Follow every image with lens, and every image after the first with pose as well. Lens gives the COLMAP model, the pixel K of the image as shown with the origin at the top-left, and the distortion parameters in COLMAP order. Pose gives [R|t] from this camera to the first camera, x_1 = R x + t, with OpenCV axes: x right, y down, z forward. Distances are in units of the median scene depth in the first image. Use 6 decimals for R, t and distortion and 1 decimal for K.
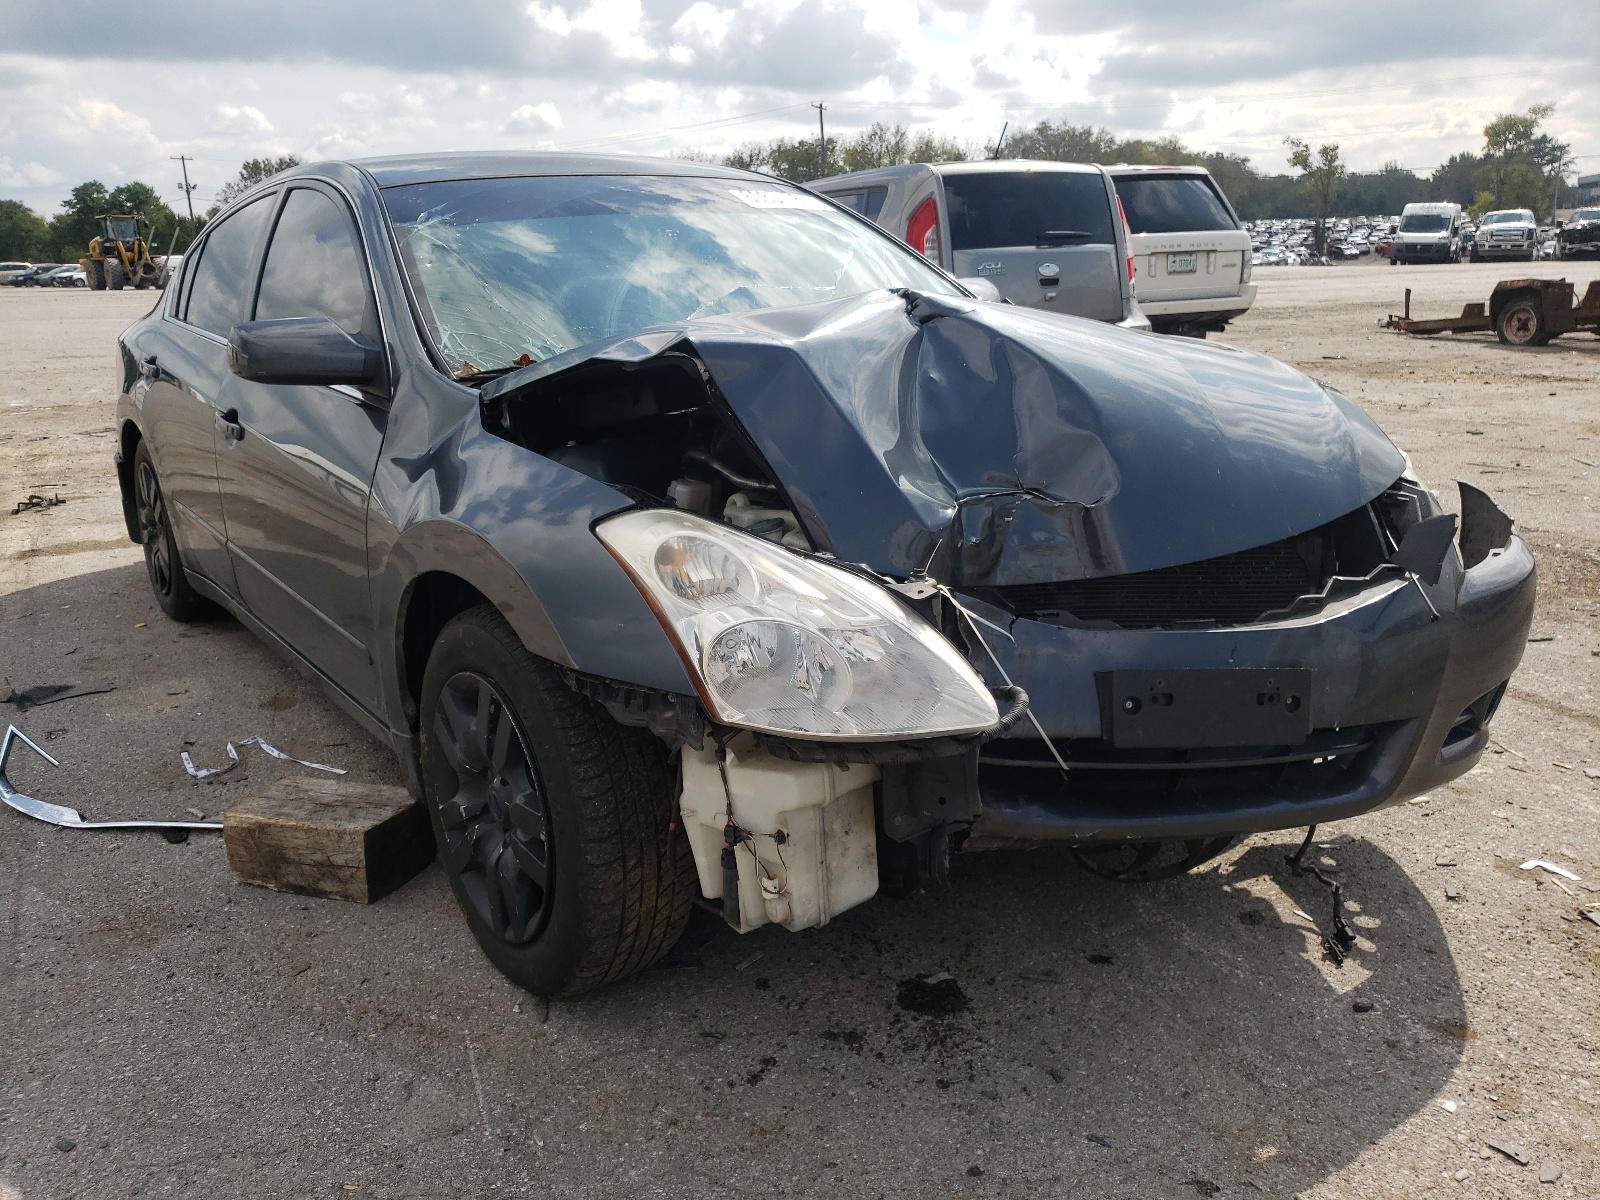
lens RADIAL K [[1319.0, 0, 796.4], [0, 1319.0, 593.9], [0, 0, 1]] dist [0.012201, -0.005104]
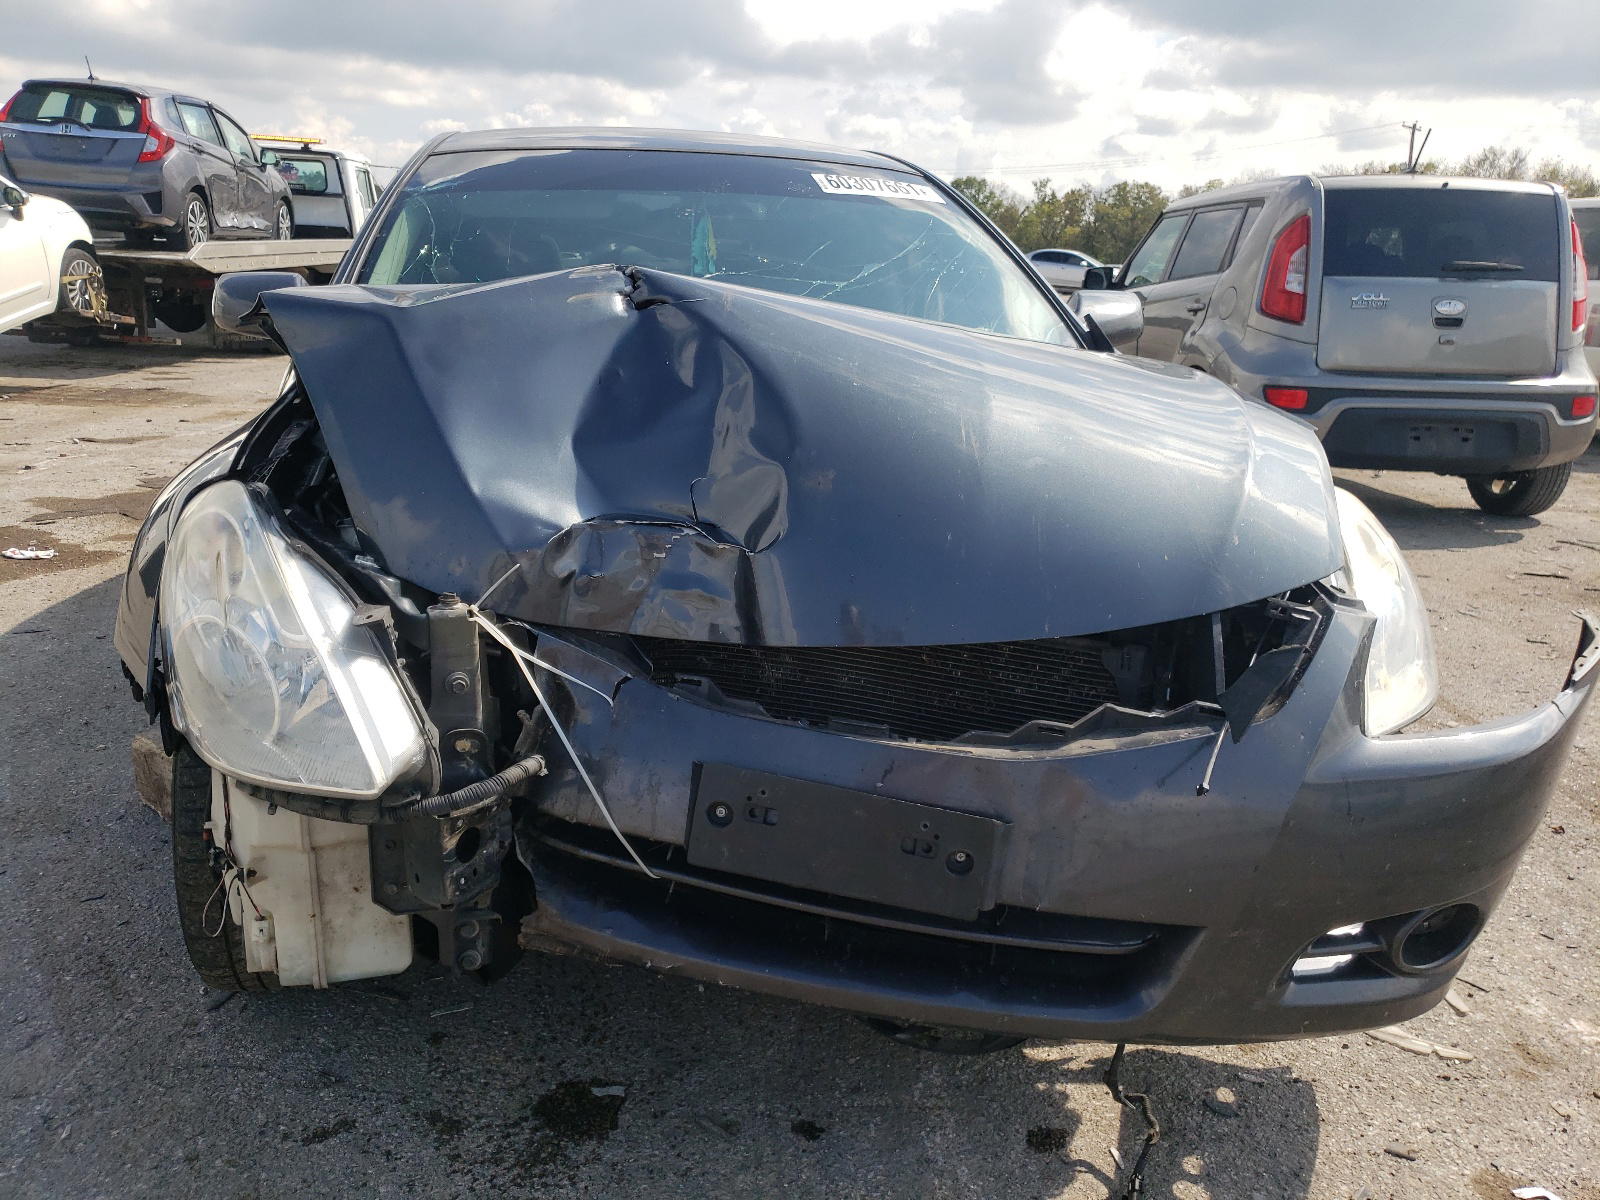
lens RADIAL K [[1319.0, 0, 800.2], [0, 1319.0, 605.2], [0, 0, 1]] dist [0.012201, -0.005104]
pose [[0.908493, 0.155598, -0.387854, 0.549229], [-0.158284, 0.987071, 0.025233, -0.060117], [0.386765, 0.038467, 0.921376, 0.290715]]
